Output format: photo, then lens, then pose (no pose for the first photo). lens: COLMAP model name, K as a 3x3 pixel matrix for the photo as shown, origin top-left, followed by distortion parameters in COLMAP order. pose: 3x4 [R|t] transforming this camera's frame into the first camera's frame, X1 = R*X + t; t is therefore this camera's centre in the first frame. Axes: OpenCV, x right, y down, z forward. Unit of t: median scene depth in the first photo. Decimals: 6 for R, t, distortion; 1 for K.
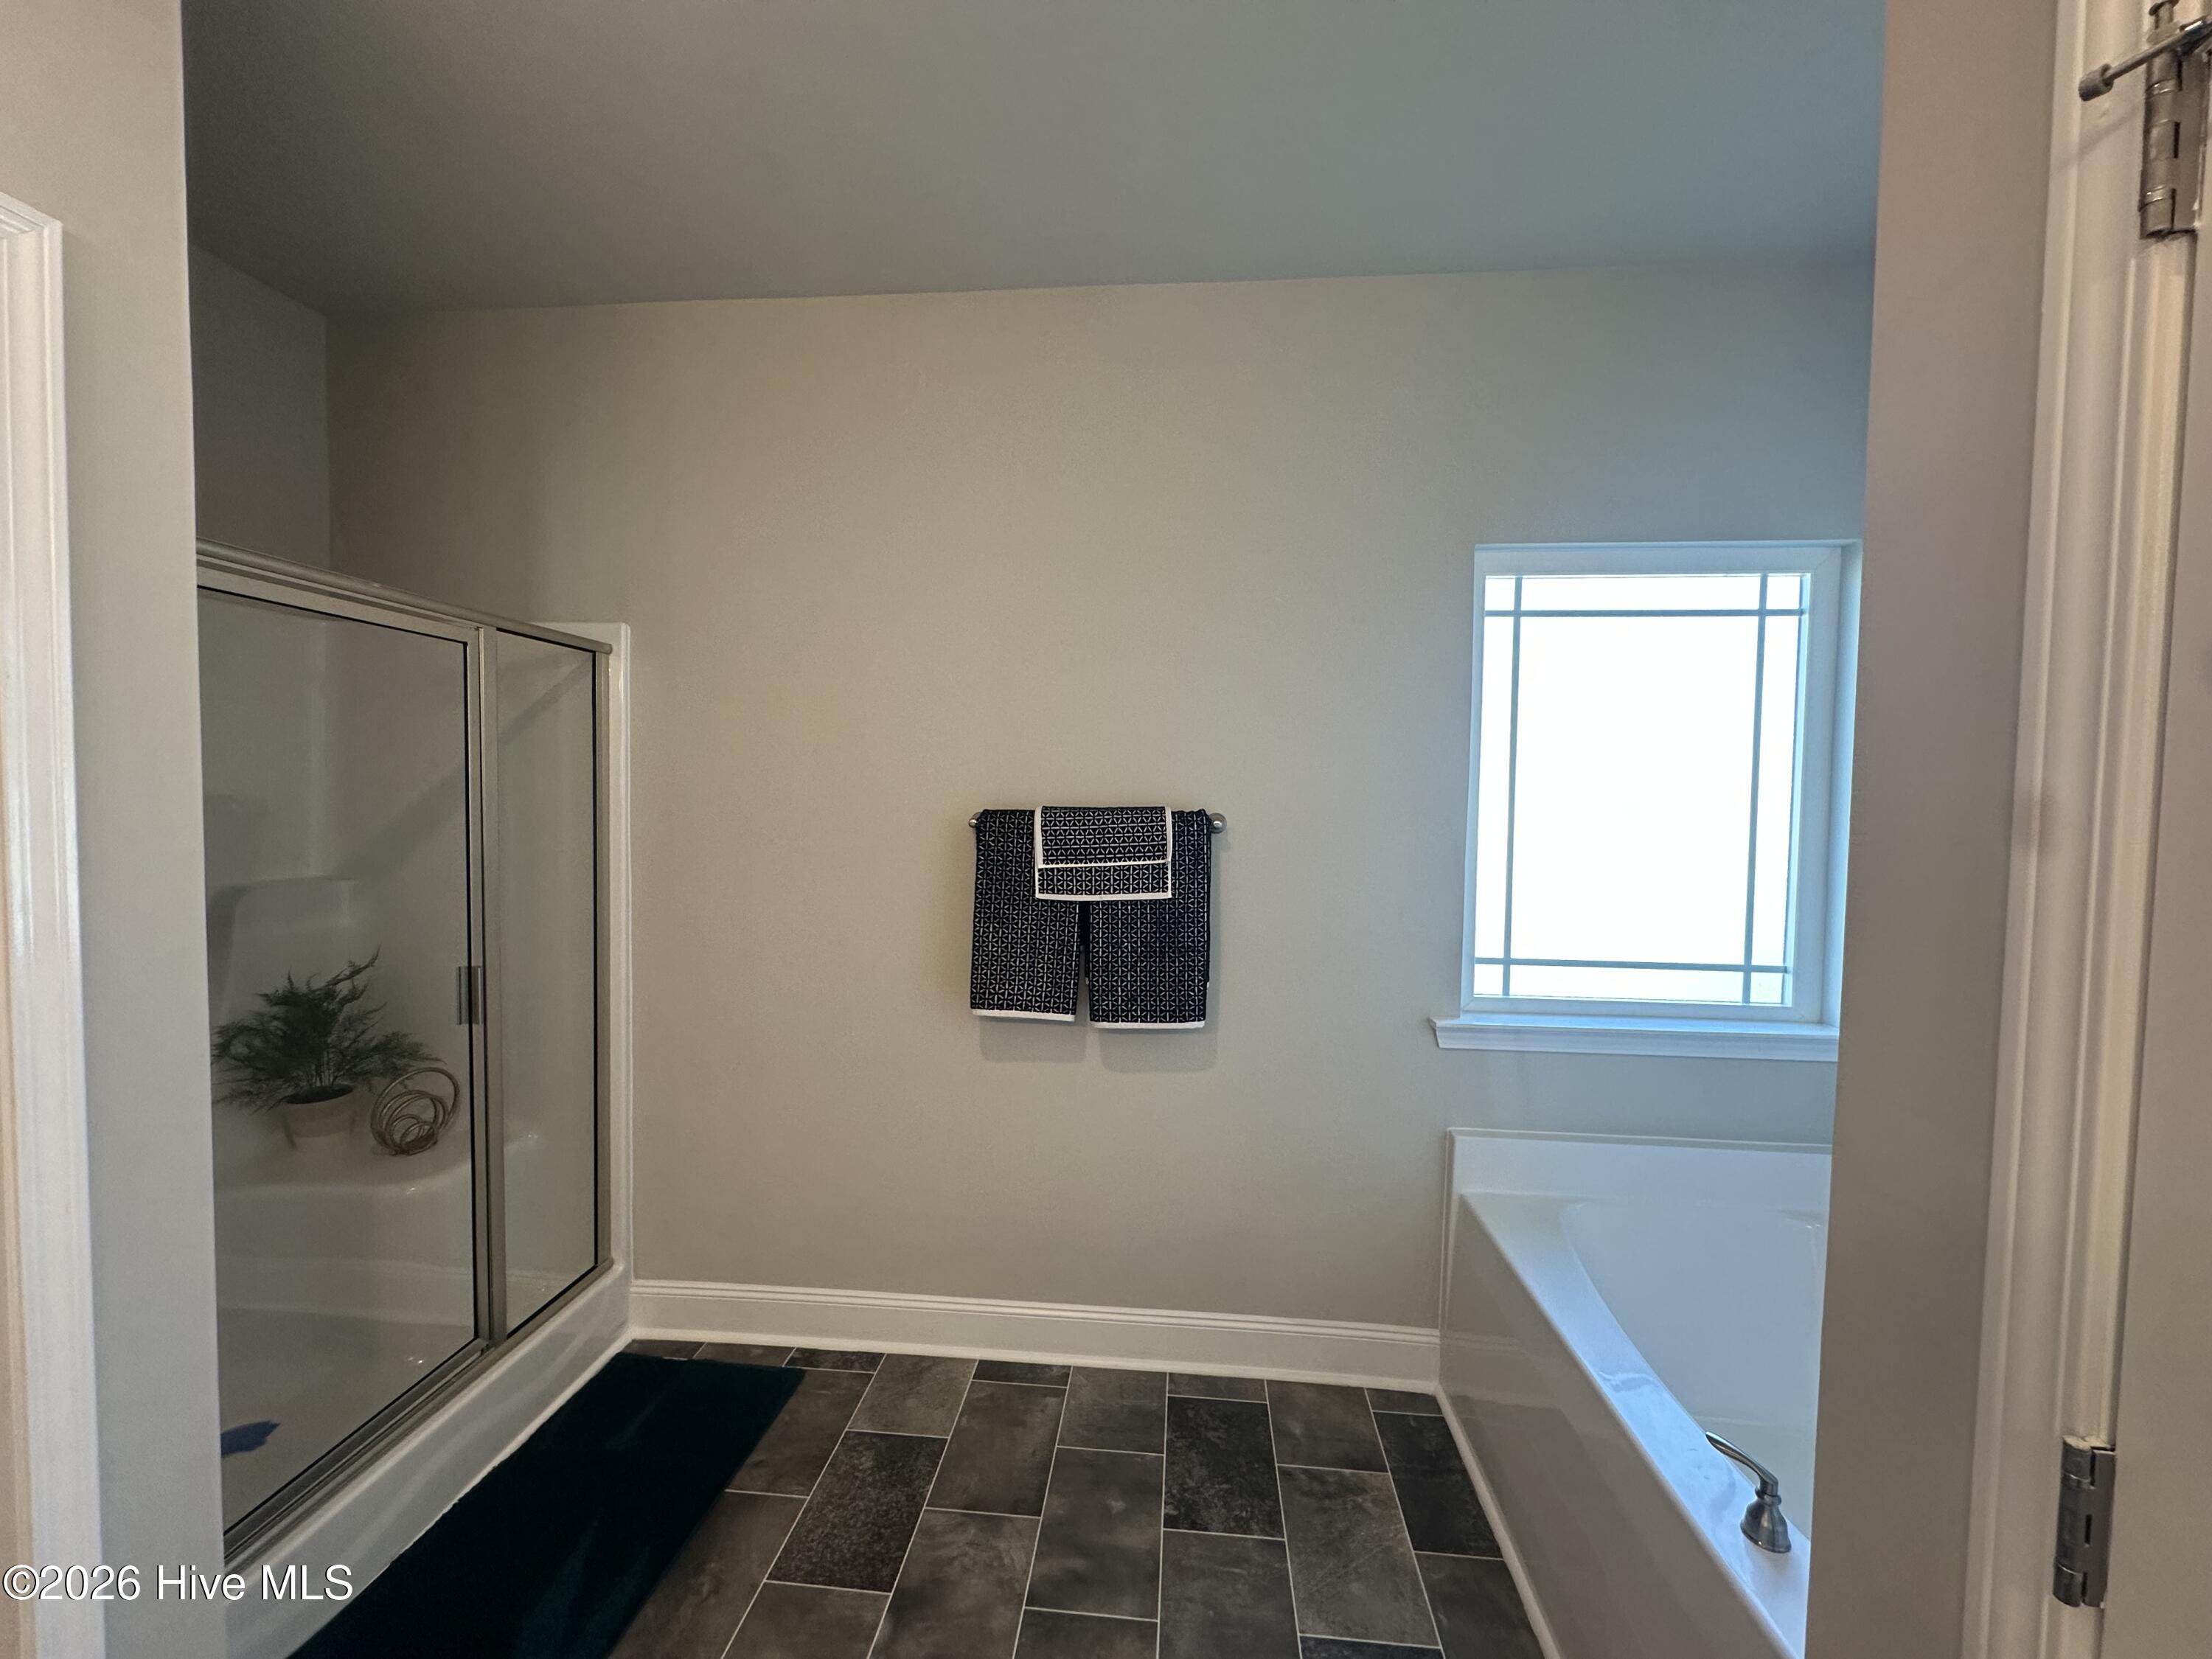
lens RADIAL K [[882.0, 0, 1105.8], [0, 882.0, 824.9], [0, 0, 1]] dist [-0.003335, -0.000035]
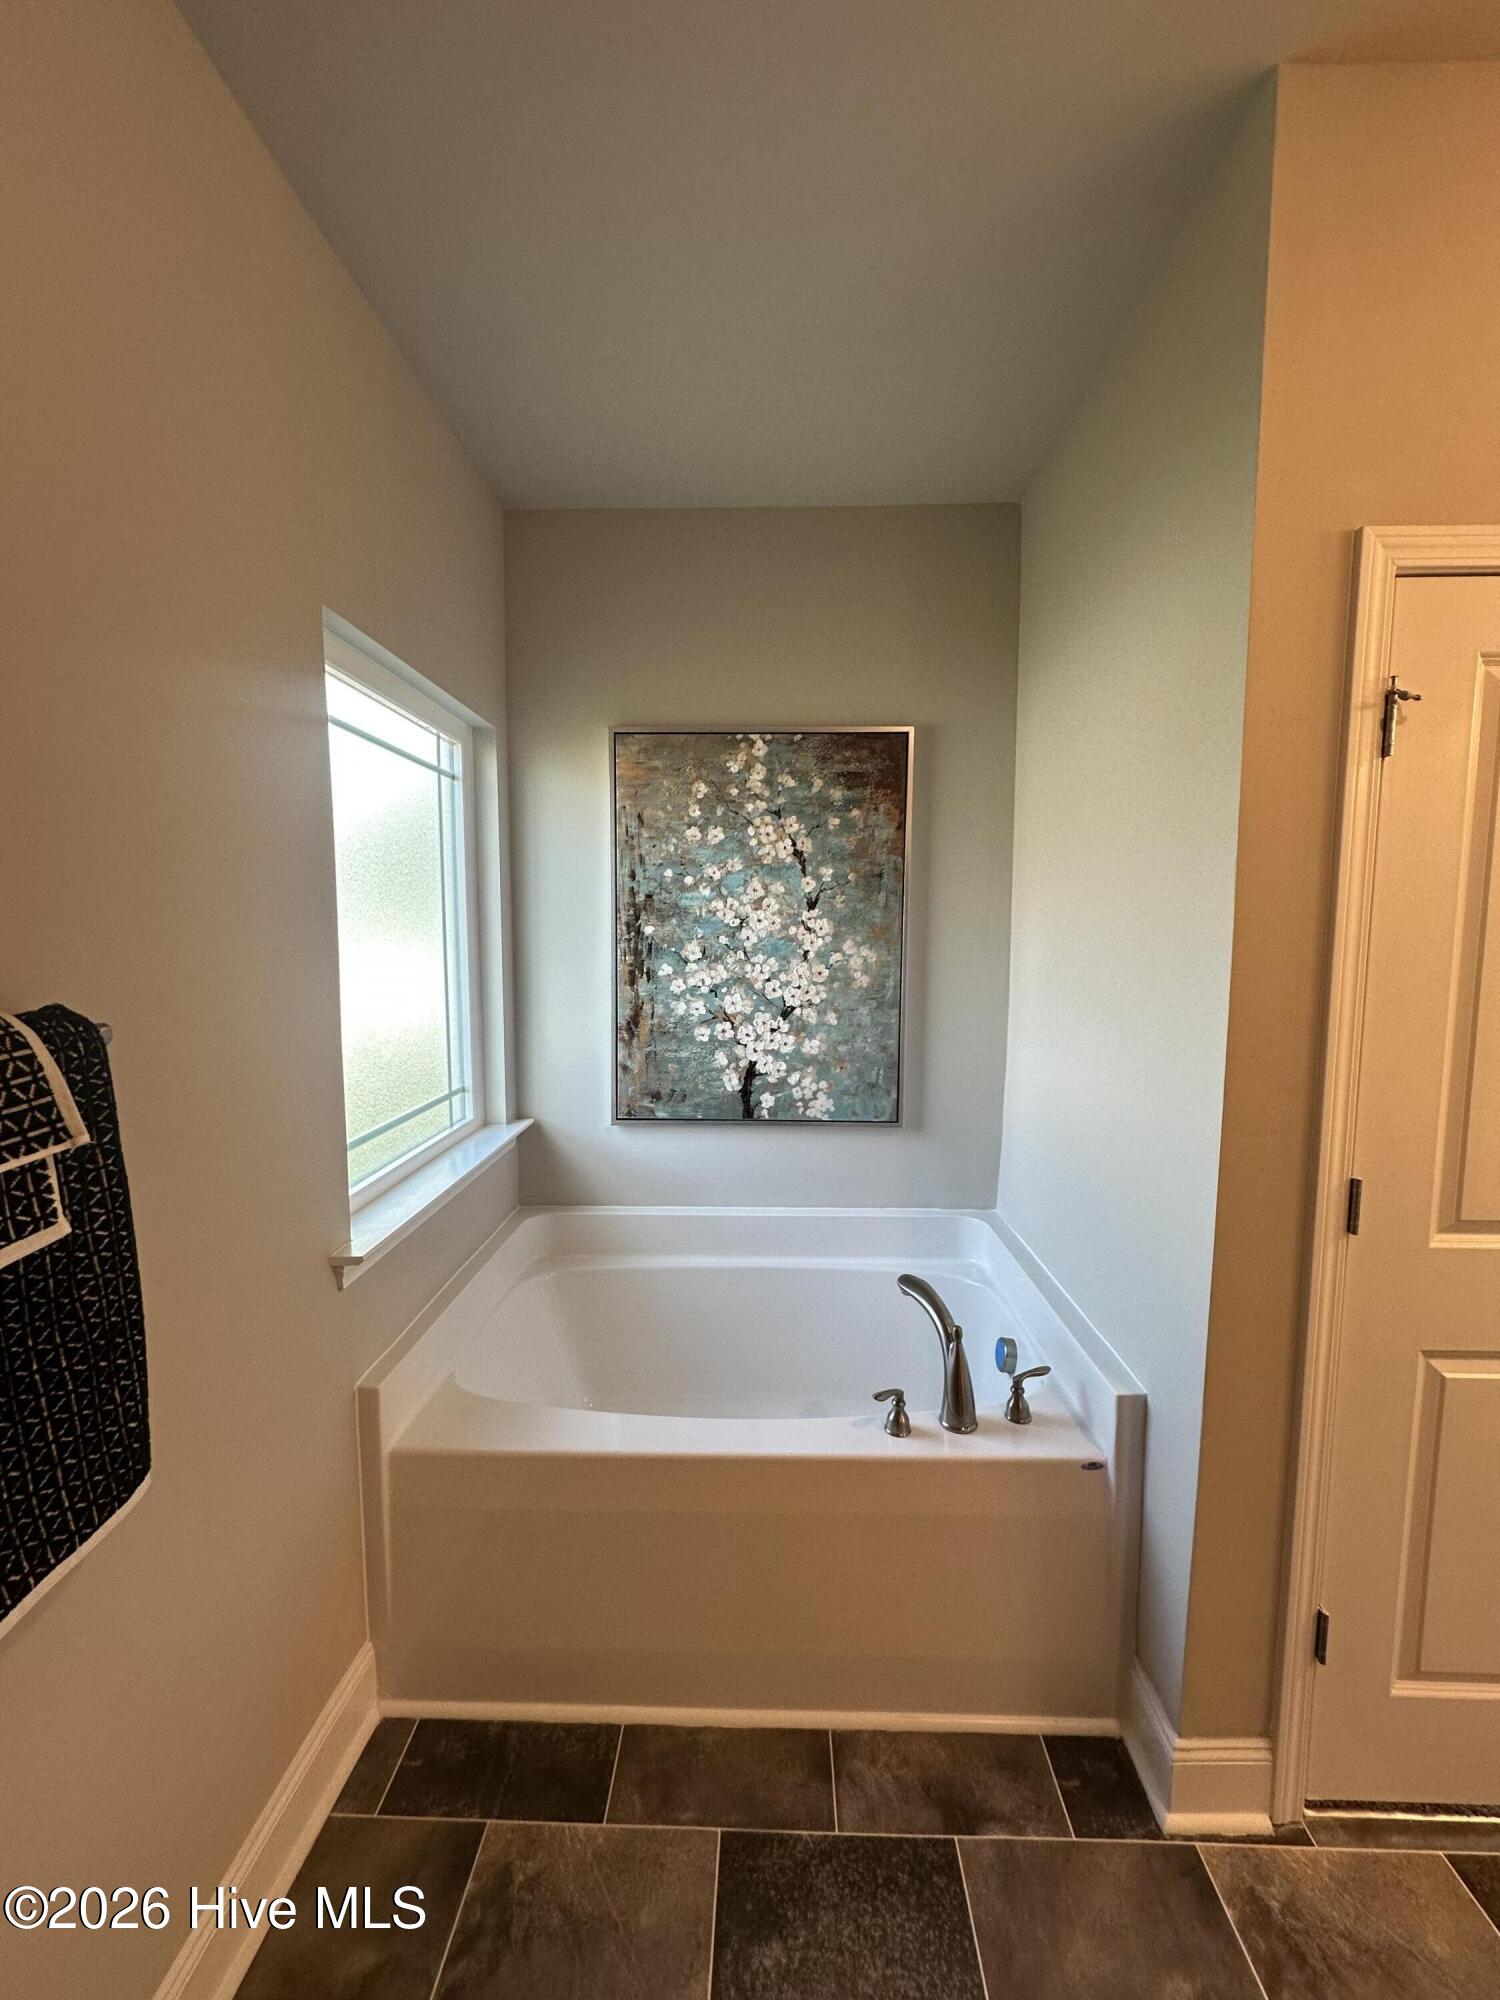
lens RADIAL K [[797.5, 0, 750.0], [0, 797.5, 1000.0], [0, 0, 1]] dist [-0.003335, -0.000035]
pose [[-0.064091, -0.099518, 0.992970, -0.327398], [0.036449, 0.994118, 0.101986, -0.052991], [-0.997278, 0.042729, -0.060087, 0.796587]]
